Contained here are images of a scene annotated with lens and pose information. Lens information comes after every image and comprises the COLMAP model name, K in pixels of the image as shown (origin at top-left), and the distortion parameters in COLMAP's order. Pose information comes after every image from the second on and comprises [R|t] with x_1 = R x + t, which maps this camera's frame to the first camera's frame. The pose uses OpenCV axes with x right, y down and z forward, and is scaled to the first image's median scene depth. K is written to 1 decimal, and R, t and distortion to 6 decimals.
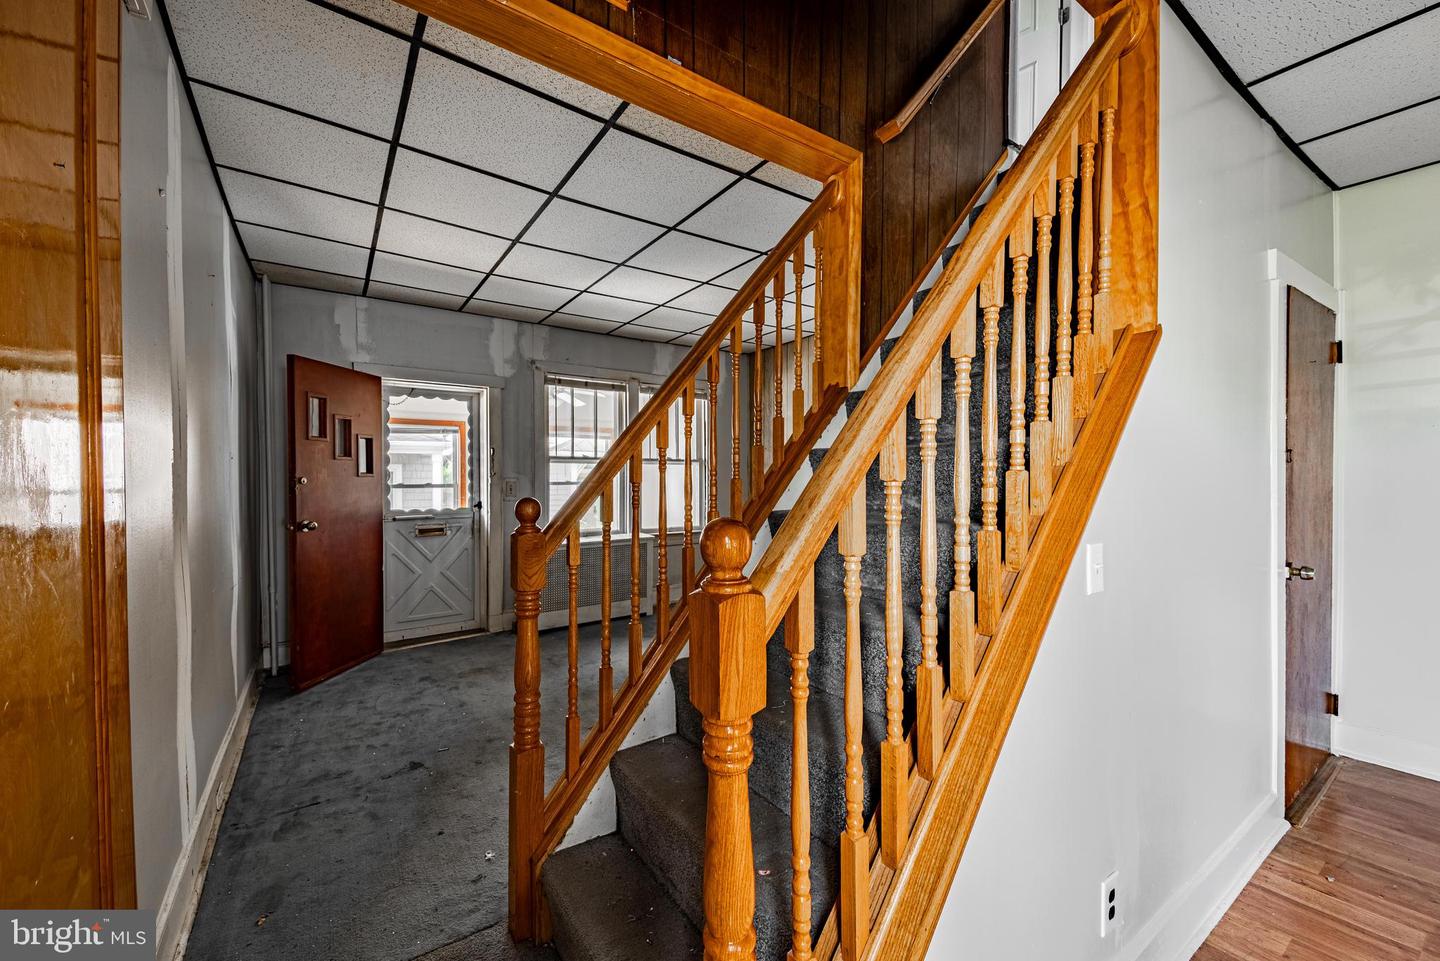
lens RADIAL K [[559.7, 0, 731.0], [0, 559.7, 479.5], [0, 0, 1]] dist [0.034083, -0.012720]
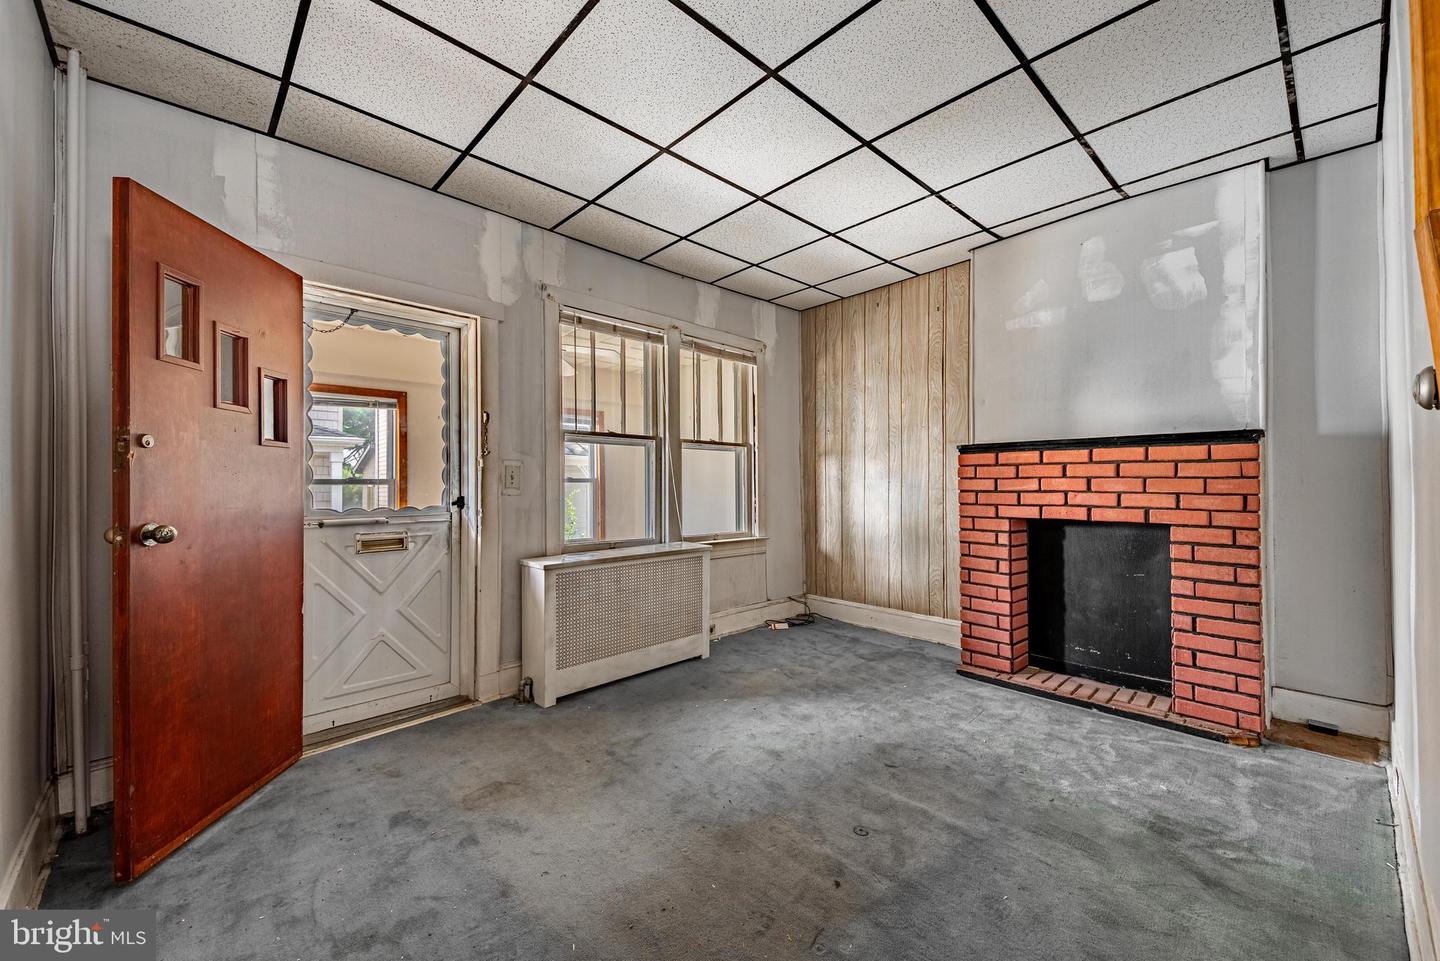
lens RADIAL K [[559.7, 0, 725.5], [0, 559.7, 481.6], [0, 0, 1]] dist [0.034083, -0.012720]
pose [[0.989603, -0.001036, 0.143825, -0.284617], [0.003233, 0.999882, -0.015049, 0.038839], [-0.143793, 0.015357, 0.989489, 0.380488]]
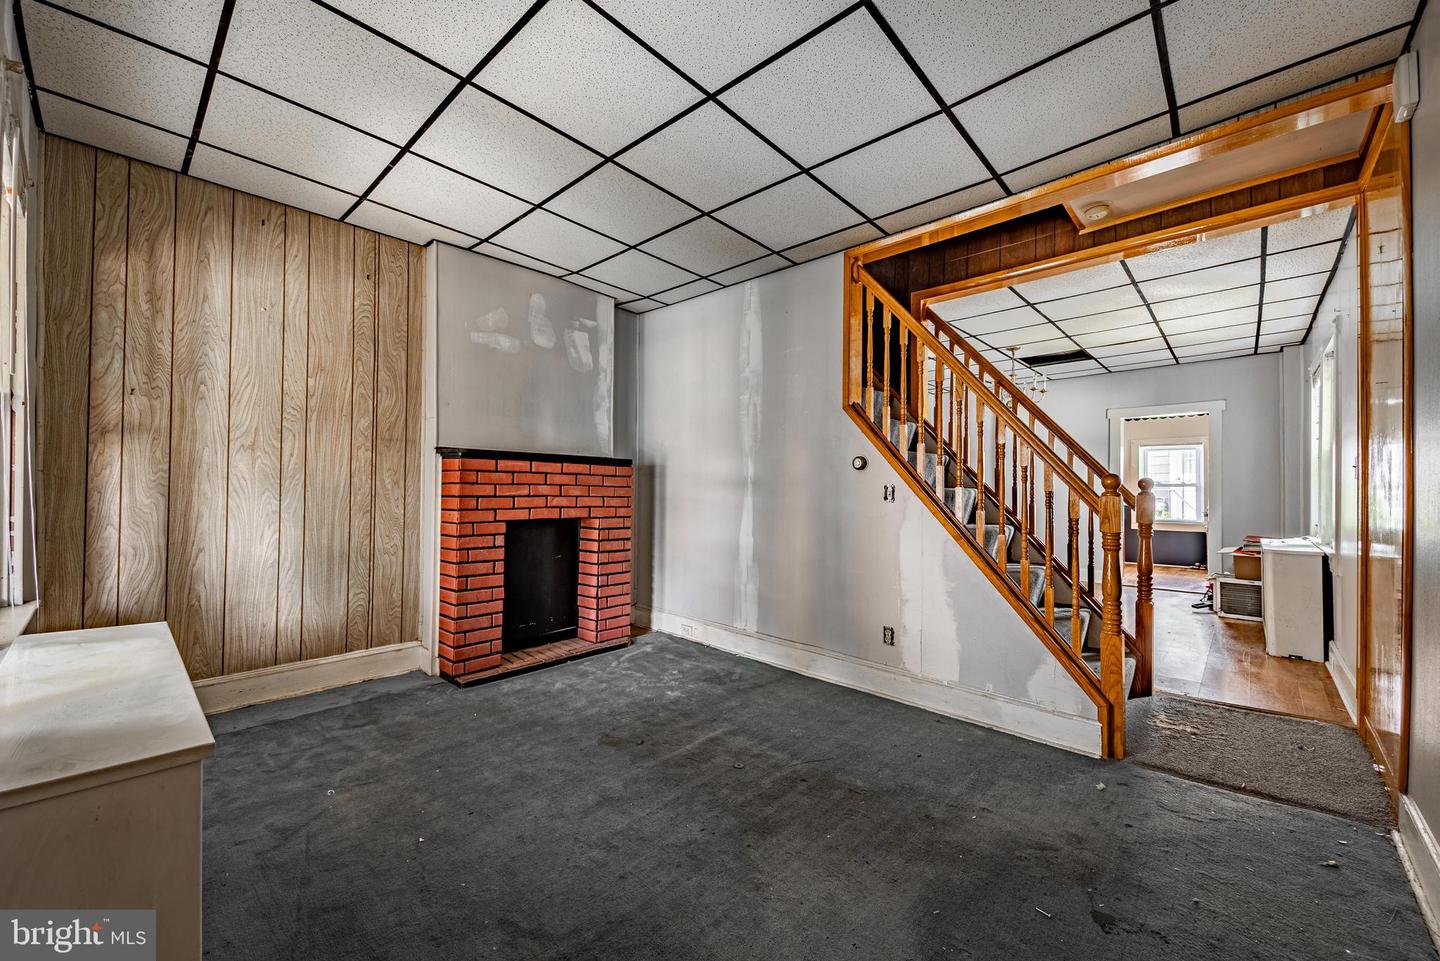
lens RADIAL K [[559.7, 0, 708.5], [0, 559.7, 482.1], [0, 0, 1]] dist [0.034083, -0.012720]
pose [[-0.203827, 0.011028, 0.978945, -0.703072], [-0.000613, 0.999935, -0.011392, 0.029074], [-0.979007, -0.002922, -0.203807, 1.018678]]
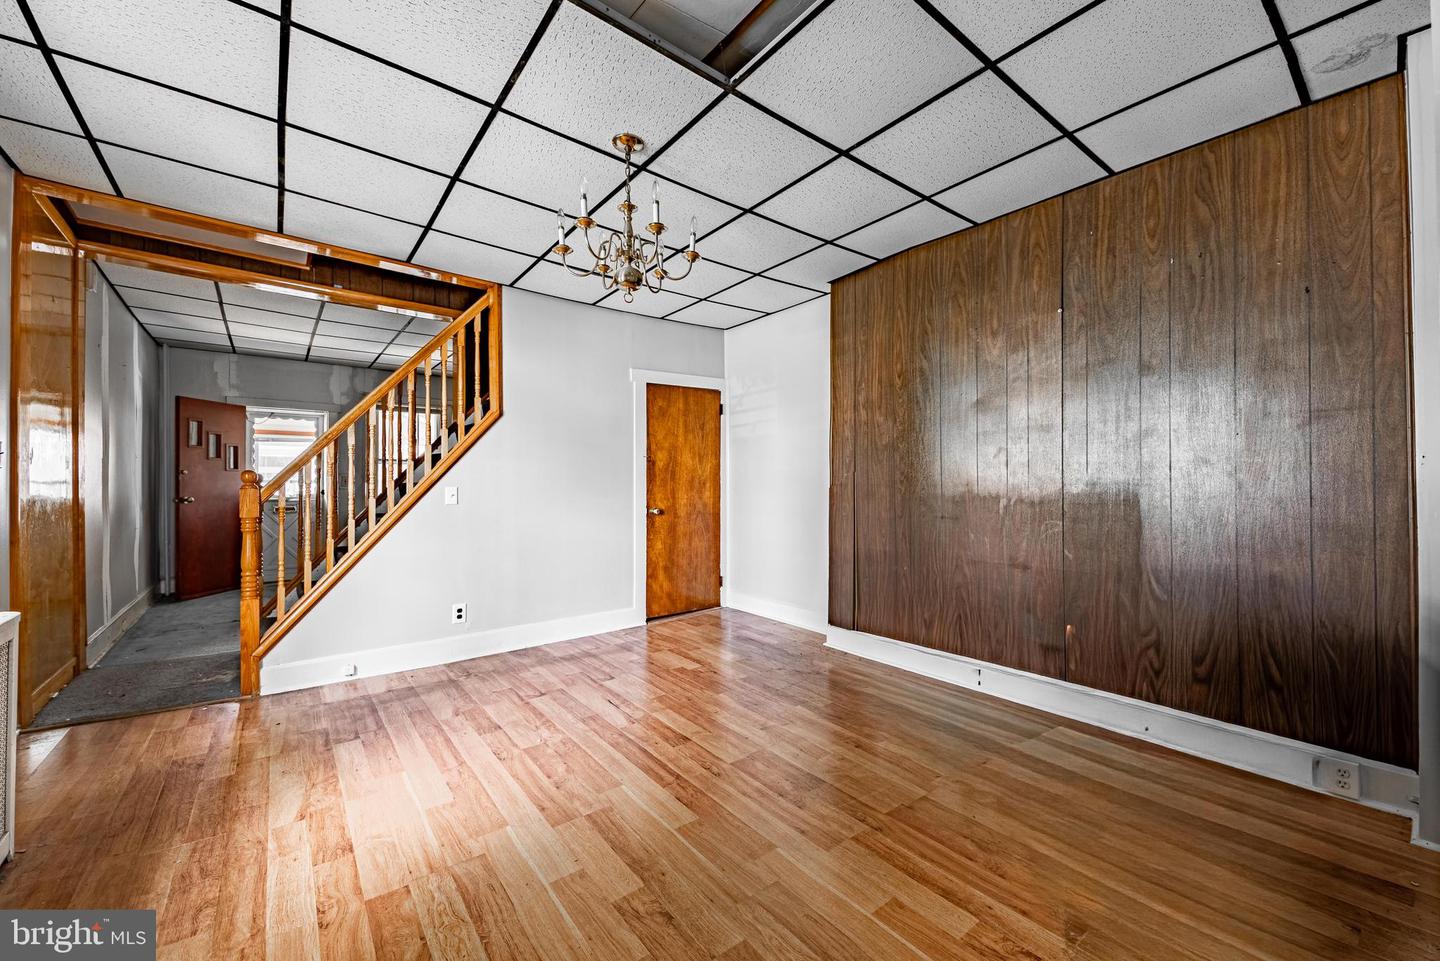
lens RADIAL K [[559.7, 0, 725.9], [0, 559.7, 478.9], [0, 0, 1]] dist [0.034083, -0.012720]
pose [[0.998097, 0.003277, 0.061579, 0.597516], [-0.002504, 0.999917, -0.012617, 0.032387], [-0.061615, 0.012439, 0.998022, -0.628329]]
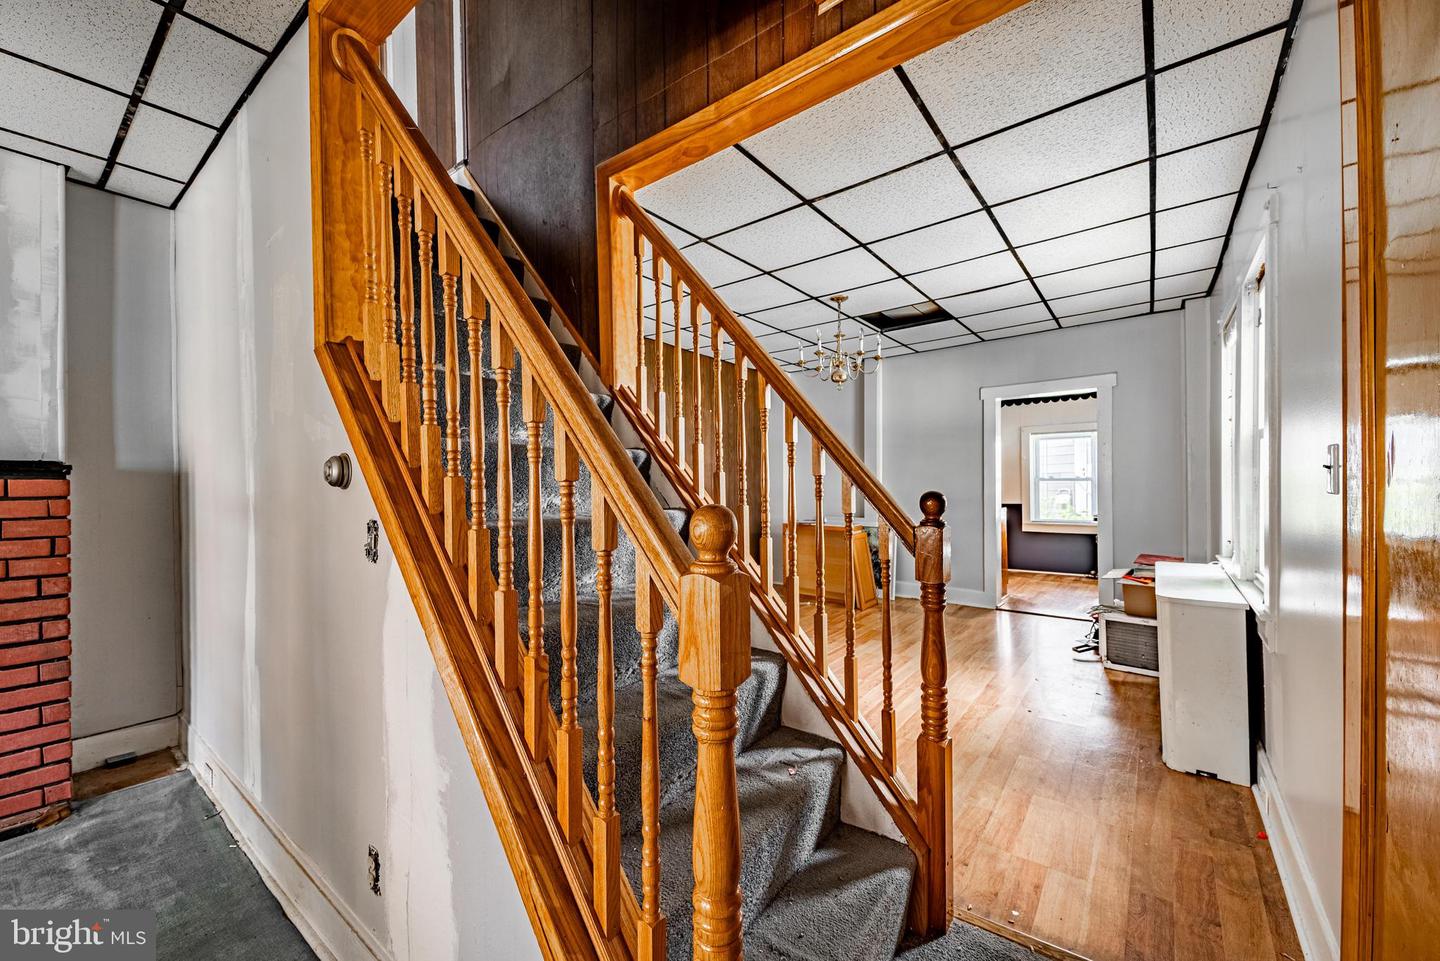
lens RADIAL K [[559.7, 0, 710.8], [0, 559.7, 483.2], [0, 0, 1]] dist [0.034083, -0.012720]
pose [[-0.294021, 0.003415, 0.955793, -0.351006], [0.017100, 0.999852, 0.001688, 0.001155], [-0.955646, 0.016840, -0.294036, 0.477612]]
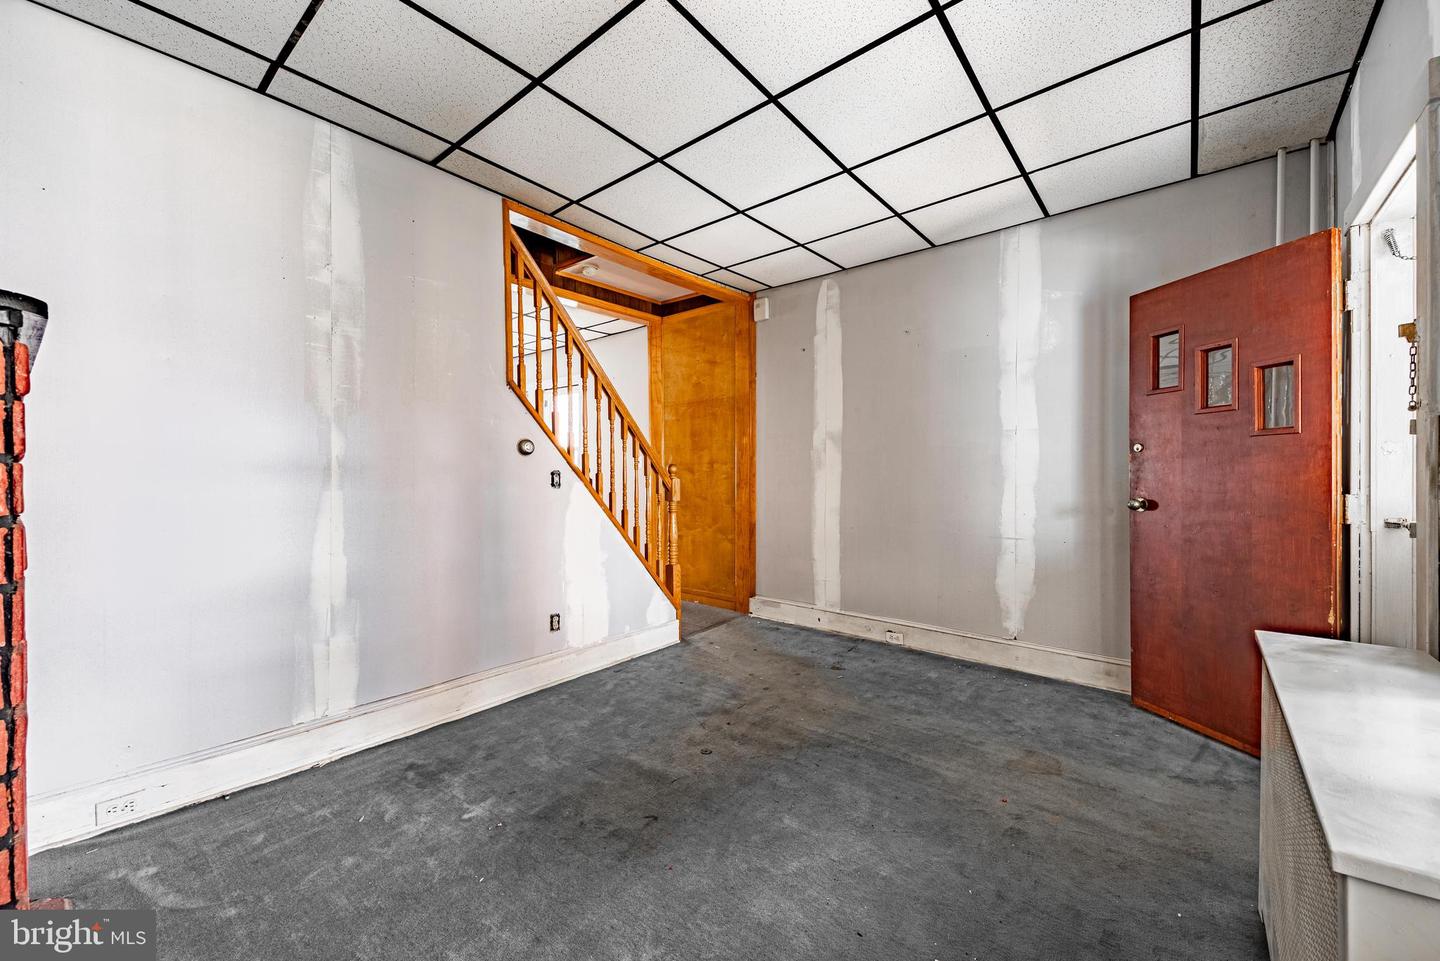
lens RADIAL K [[559.7, 0, 728.7], [0, 559.7, 485.2], [0, 0, 1]] dist [0.034083, -0.012720]
pose [[-0.960367, 0.011851, -0.278486, 0.050043], [0.004725, 0.999644, 0.026246, 0.023738], [0.278698, 0.023890, -0.960082, 1.454386]]
